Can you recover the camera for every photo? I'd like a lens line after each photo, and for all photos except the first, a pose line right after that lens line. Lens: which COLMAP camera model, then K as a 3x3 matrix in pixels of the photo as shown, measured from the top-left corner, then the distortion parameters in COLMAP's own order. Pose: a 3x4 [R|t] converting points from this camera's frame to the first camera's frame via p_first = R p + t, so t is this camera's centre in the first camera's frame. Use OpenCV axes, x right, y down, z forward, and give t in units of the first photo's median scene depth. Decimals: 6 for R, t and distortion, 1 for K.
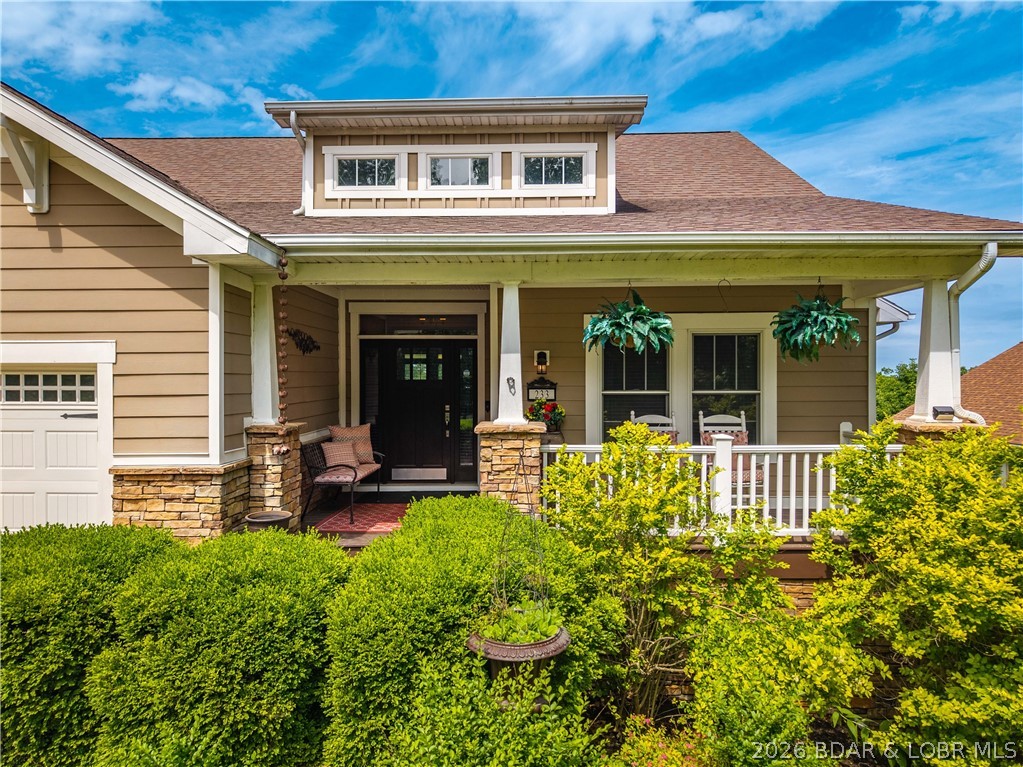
lens RADIAL K [[689.5, 0, 508.4], [0, 689.5, 375.5], [0, 0, 1]] dist [0.026735, -0.024967]
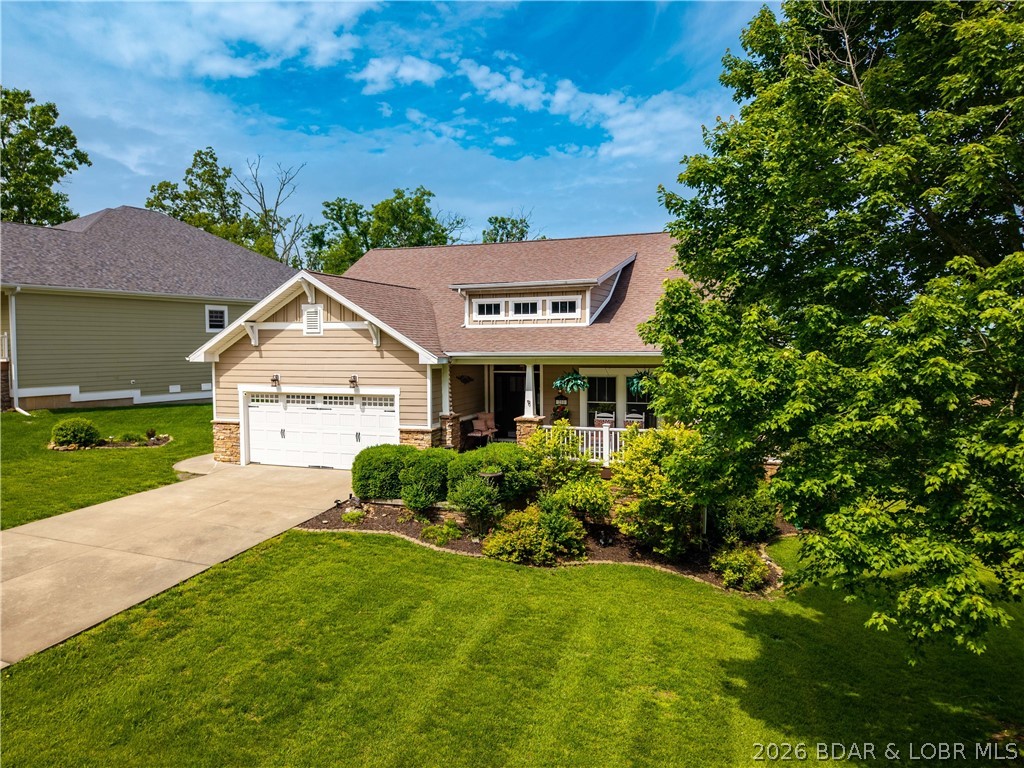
lens RADIAL K [[690.1, 0, 507.9], [0, 690.1, 372.6], [0, 0, 1]] dist [0.026735, -0.024967]
pose [[0.945924, 0.010902, -0.324204, 0.818498], [0.005412, 0.998766, 0.049376, -0.245343], [0.324342, -0.048460, 0.944698, -1.612970]]
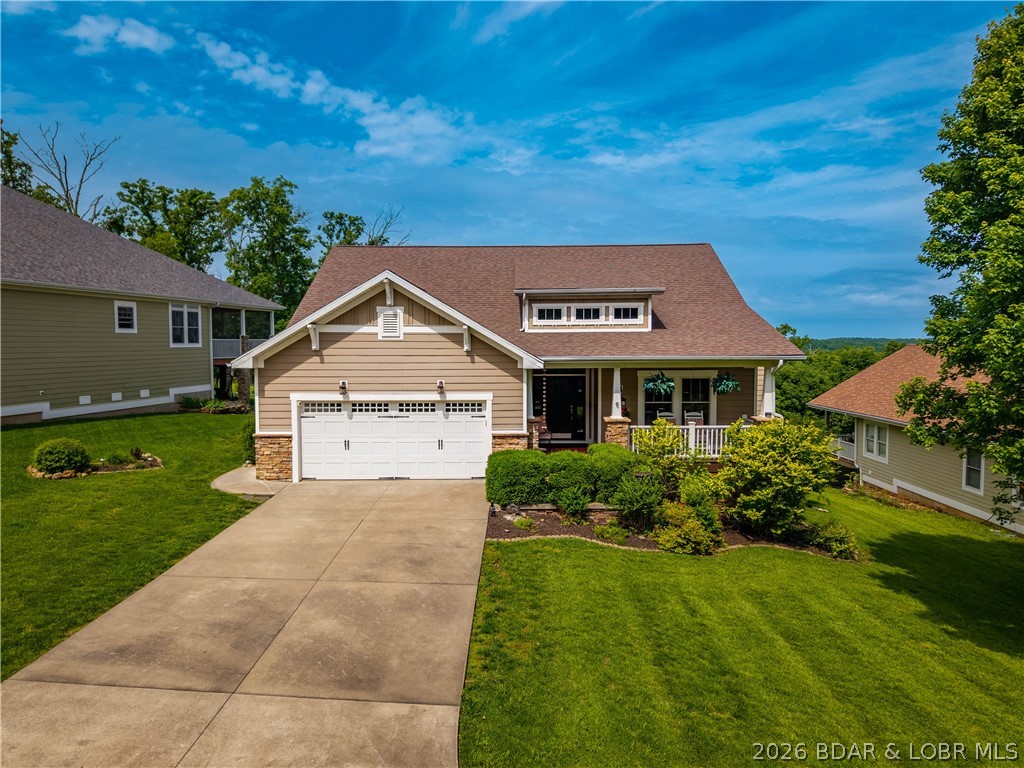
lens RADIAL K [[690.1, 0, 503.1], [0, 690.1, 381.0], [0, 0, 1]] dist [0.026735, -0.024967]
pose [[0.999970, -0.001535, 0.007527, -0.499104], [0.001066, 0.998078, 0.061953, -0.266610], [-0.007608, -0.061943, 0.998051, -1.867408]]
